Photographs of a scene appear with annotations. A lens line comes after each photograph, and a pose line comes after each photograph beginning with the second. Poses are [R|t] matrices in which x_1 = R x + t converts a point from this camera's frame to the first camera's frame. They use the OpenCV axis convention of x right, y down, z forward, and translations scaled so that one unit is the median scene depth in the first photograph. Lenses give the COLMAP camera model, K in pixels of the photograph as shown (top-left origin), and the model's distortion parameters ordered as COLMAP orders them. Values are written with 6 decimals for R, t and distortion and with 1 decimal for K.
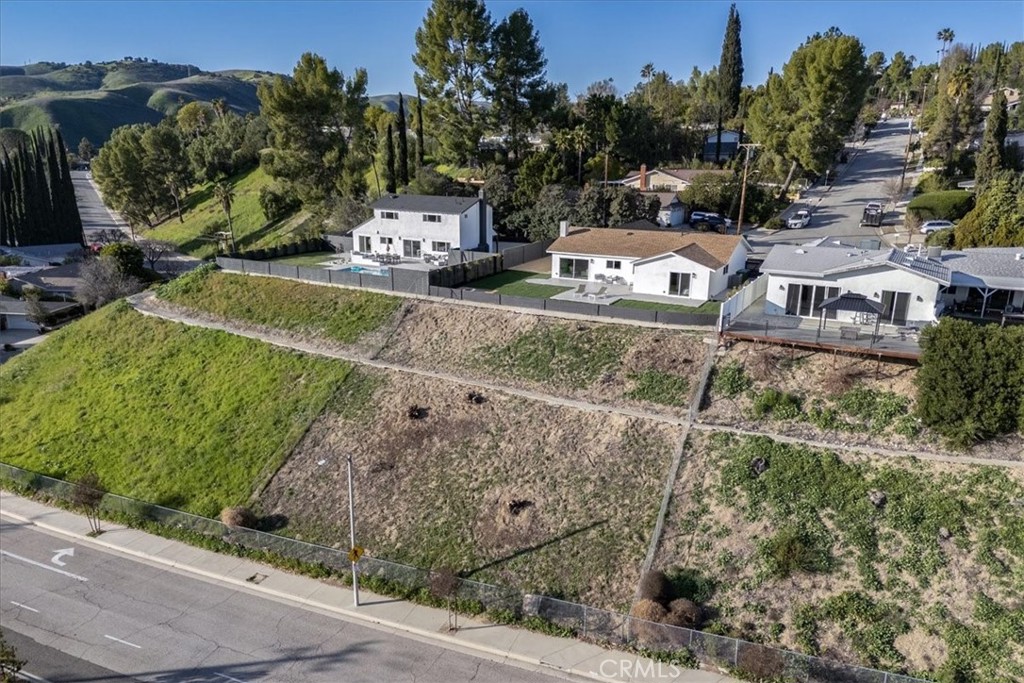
lens RADIAL K [[804.4, 0, 512.0], [0, 804.4, 341.5], [0, 0, 1]] dist [0.004019, 0.001295]
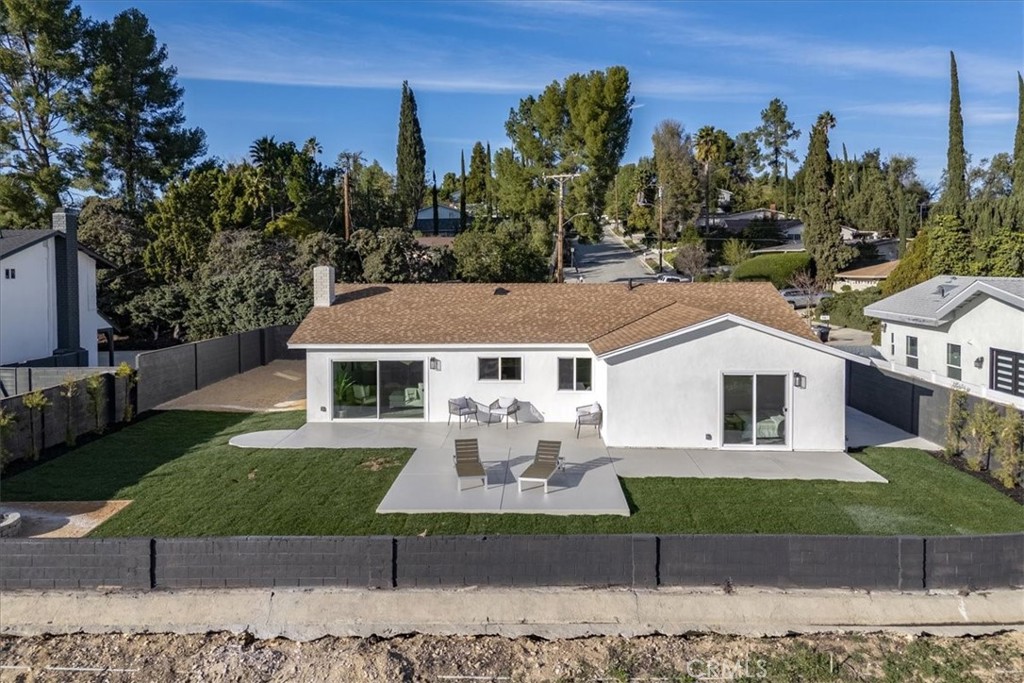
lens RADIAL K [[760.0, 0, 513.7], [0, 760.0, 299.8], [0, 0, 1]] dist [0.072842, 0.001055]
pose [[0.889004, -0.024438, 0.457247, -0.015048], [0.117083, 0.977511, -0.175395, -0.048677], [-0.442678, 0.209463, 0.871872, 0.516989]]
